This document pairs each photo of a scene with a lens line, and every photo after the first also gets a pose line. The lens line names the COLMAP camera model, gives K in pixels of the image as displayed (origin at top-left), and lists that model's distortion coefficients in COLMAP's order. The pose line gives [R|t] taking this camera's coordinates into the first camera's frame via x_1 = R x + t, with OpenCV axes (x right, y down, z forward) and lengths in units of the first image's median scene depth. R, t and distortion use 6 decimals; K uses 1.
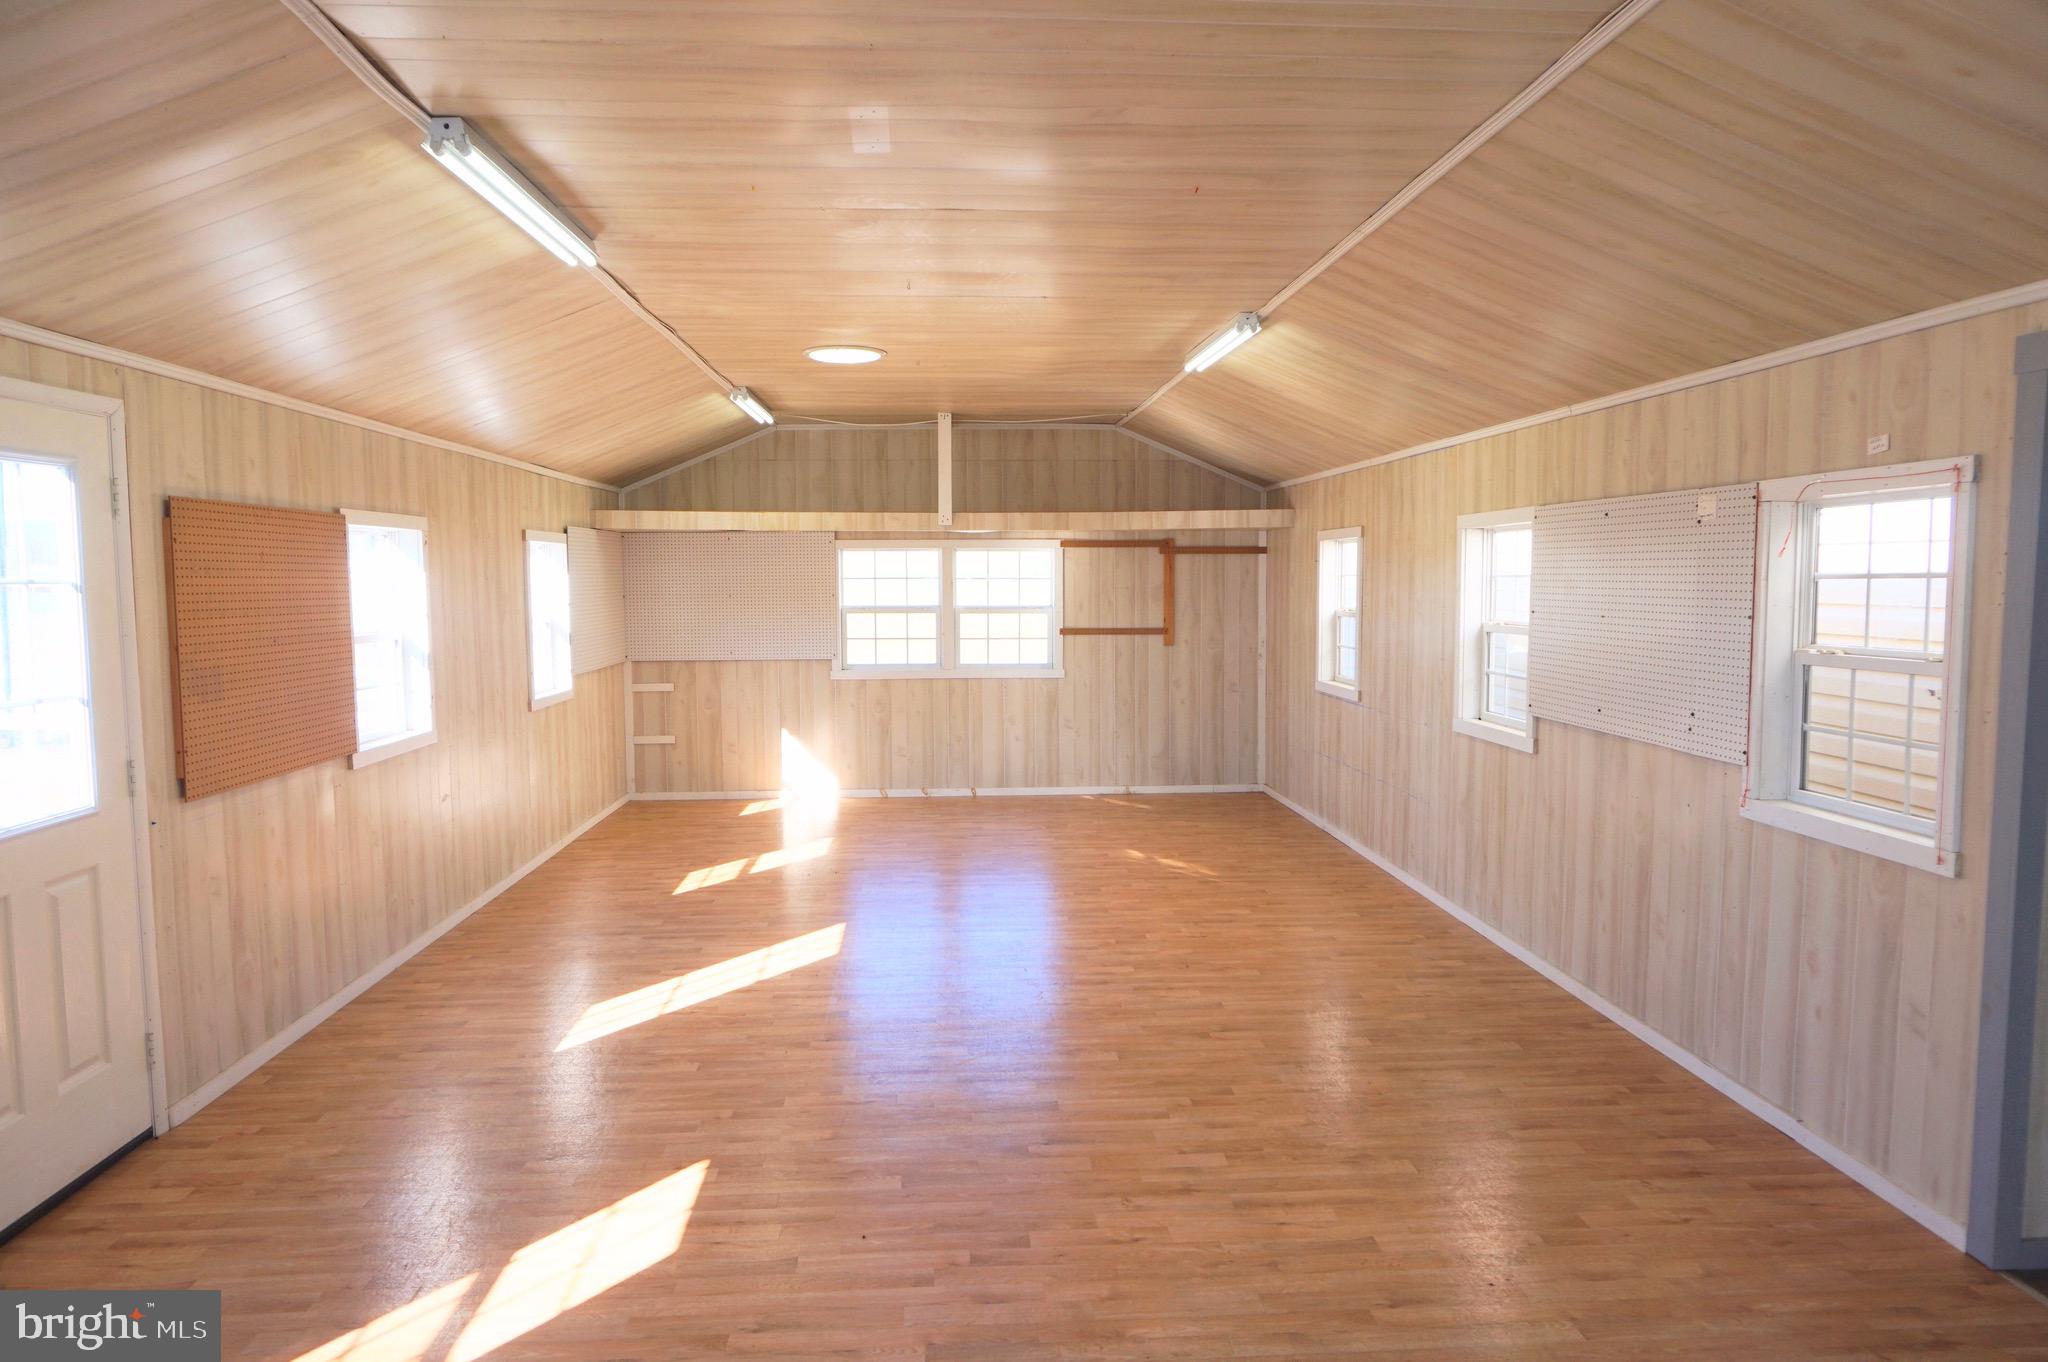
lens RADIAL K [[1380.8, 0, 1029.7], [0, 1380.8, 688.3], [0, 0, 1]] dist [-0.043760, 0.046511]
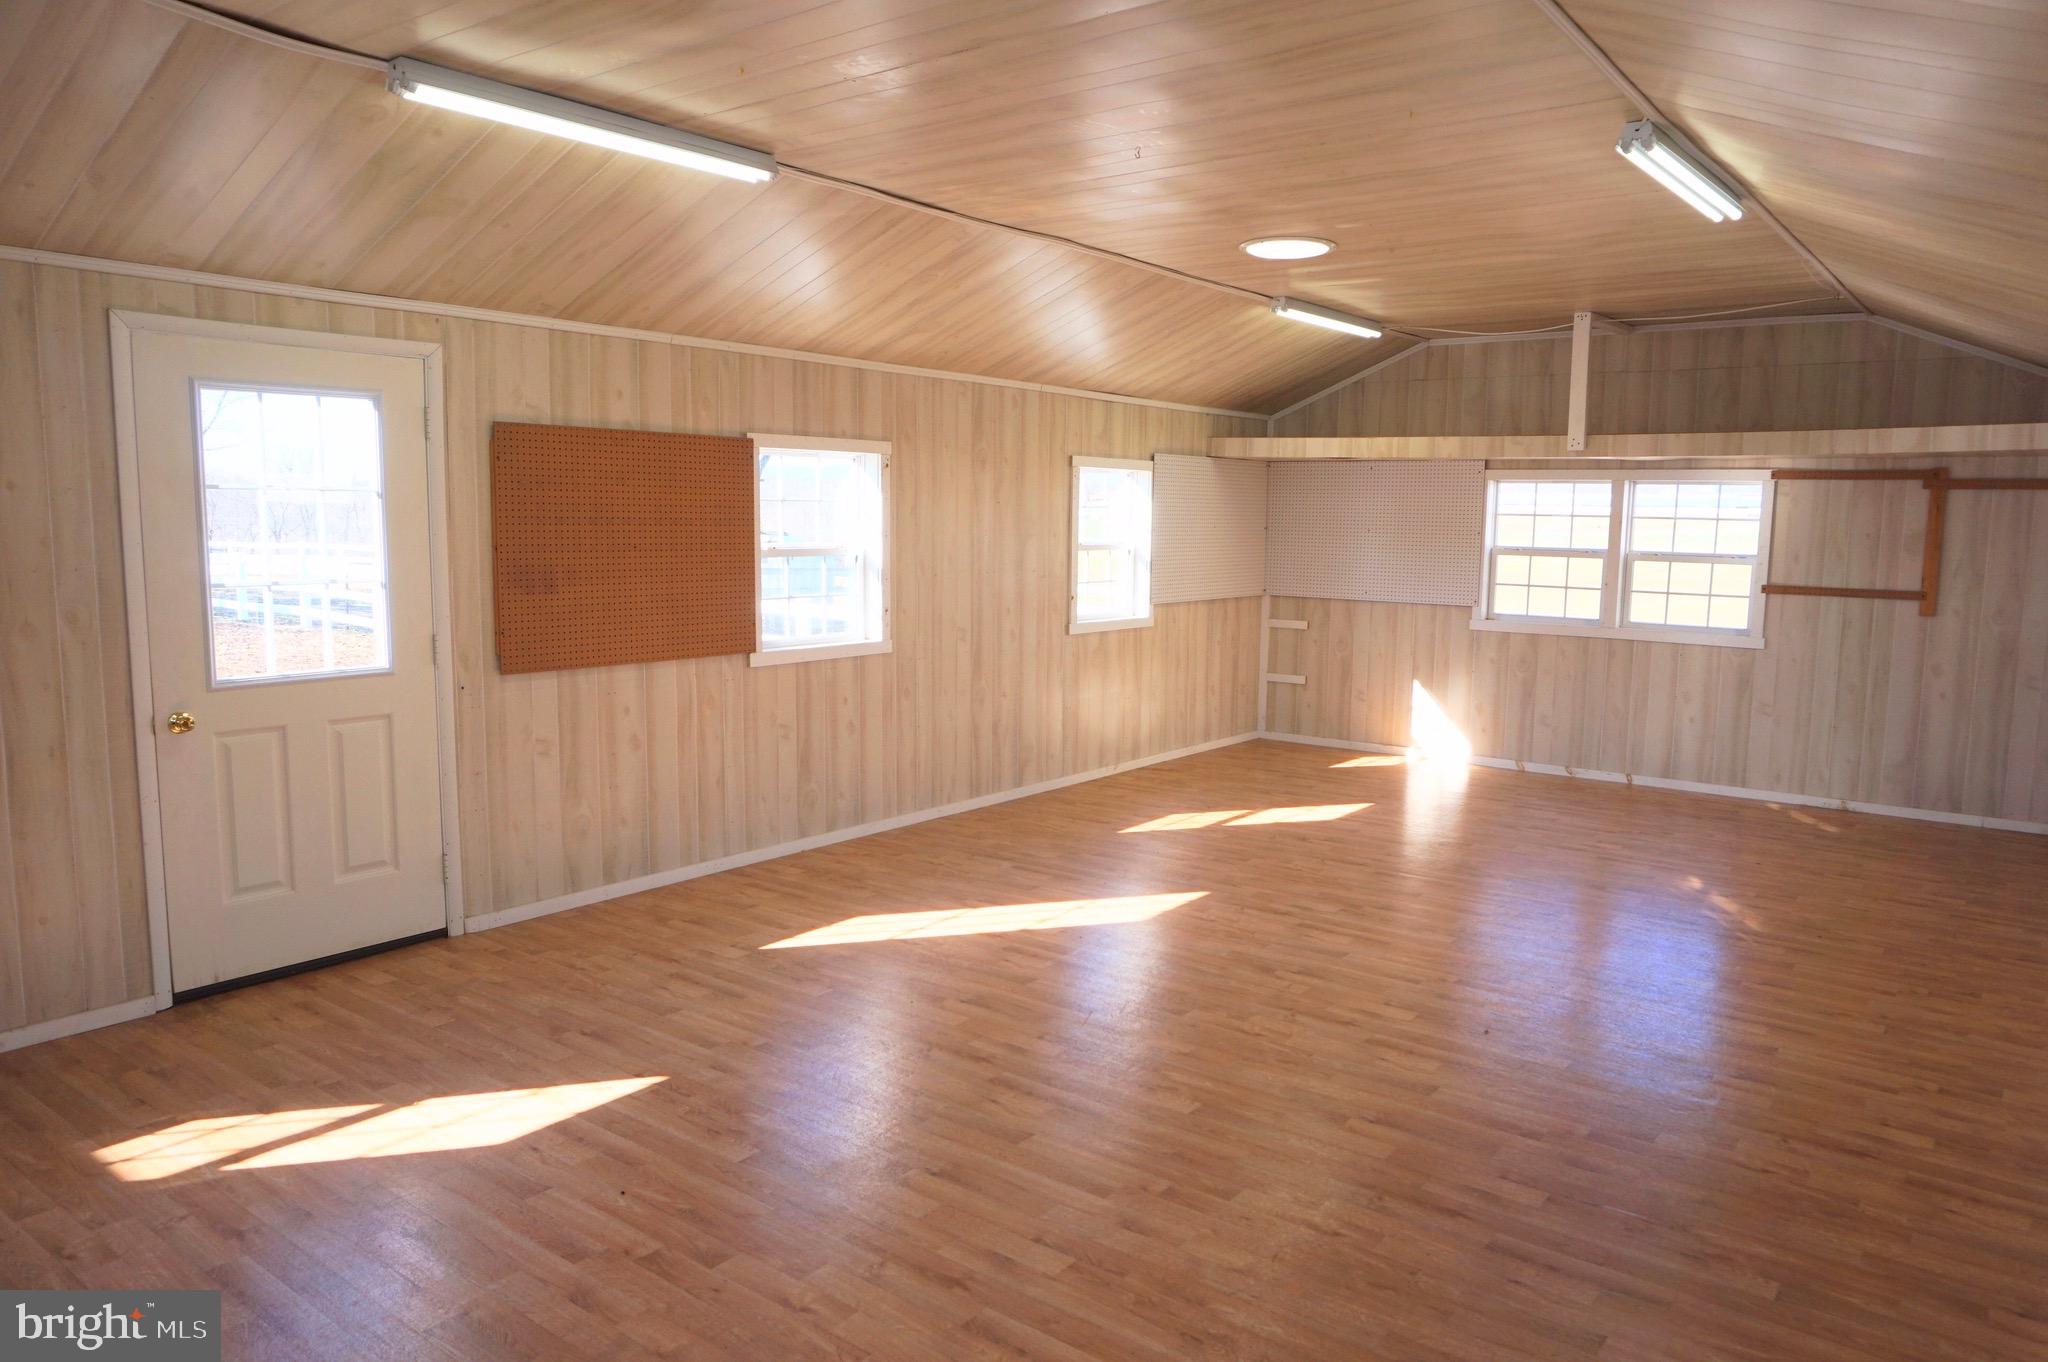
lens RADIAL K [[1378.4, 0, 1032.6], [0, 1378.4, 684.3], [0, 0, 1]] dist [-0.048219, 0.037101]
pose [[0.754453, 0.096912, -0.649160, 0.217619], [-0.071525, 0.995289, 0.065460, -0.008866], [0.652446, -0.002955, 0.757830, 0.156698]]
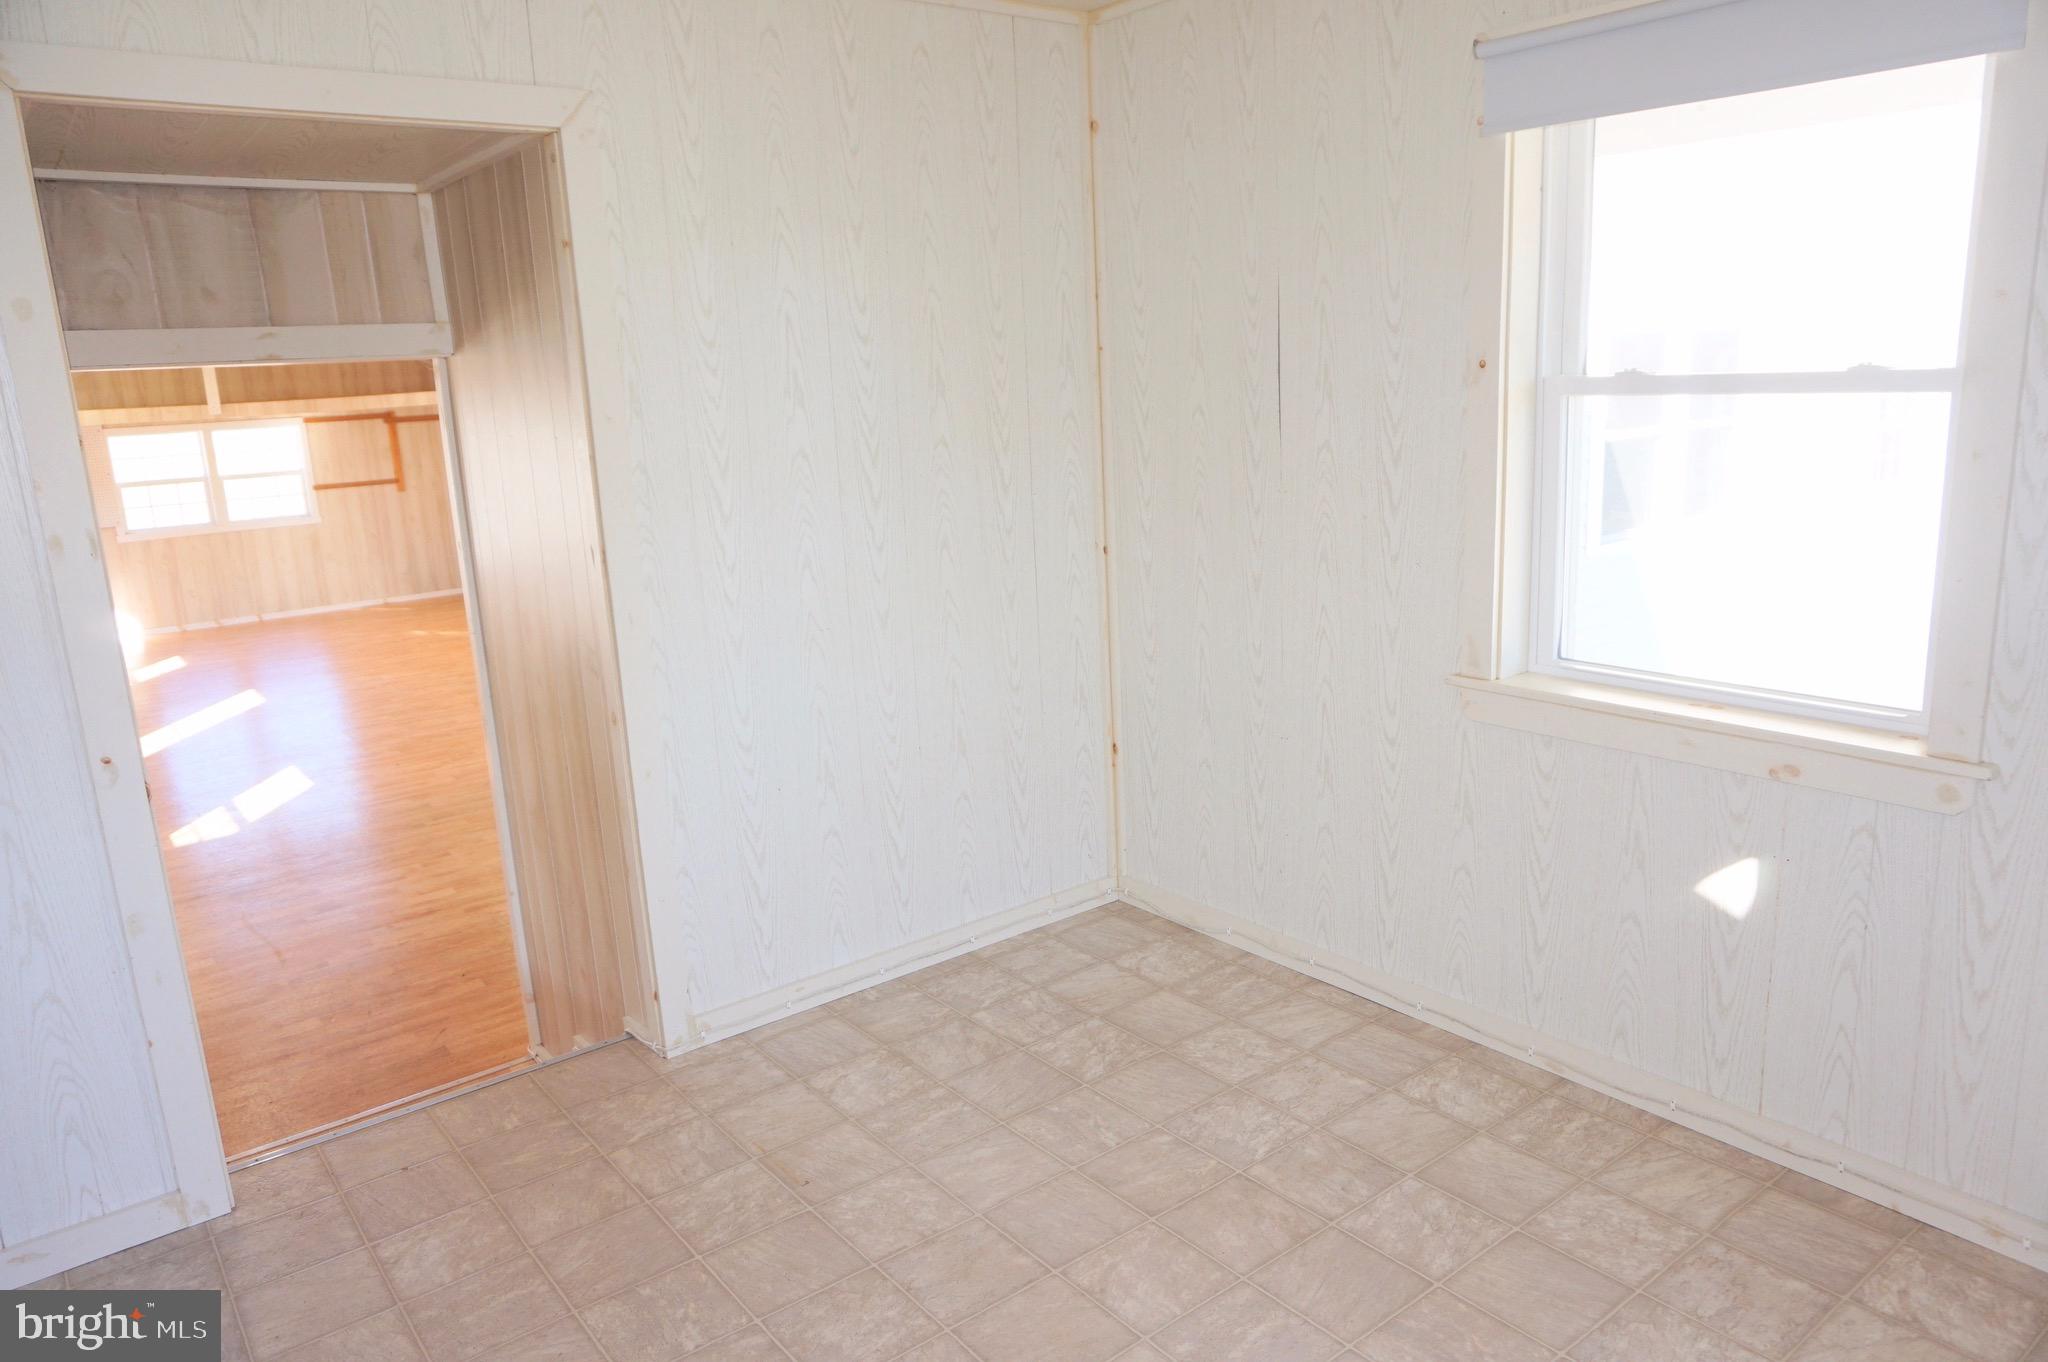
lens RADIAL K [[1378.4, 0, 1032.6], [0, 1378.4, 684.3], [0, 0, 1]] dist [-0.048219, 0.037101]
pose [[0.821893, -0.162380, 0.546008, -0.156429], [0.091456, 0.983691, 0.154877, 0.004584], [-0.562253, -0.077357, 0.823339, -0.479452]]
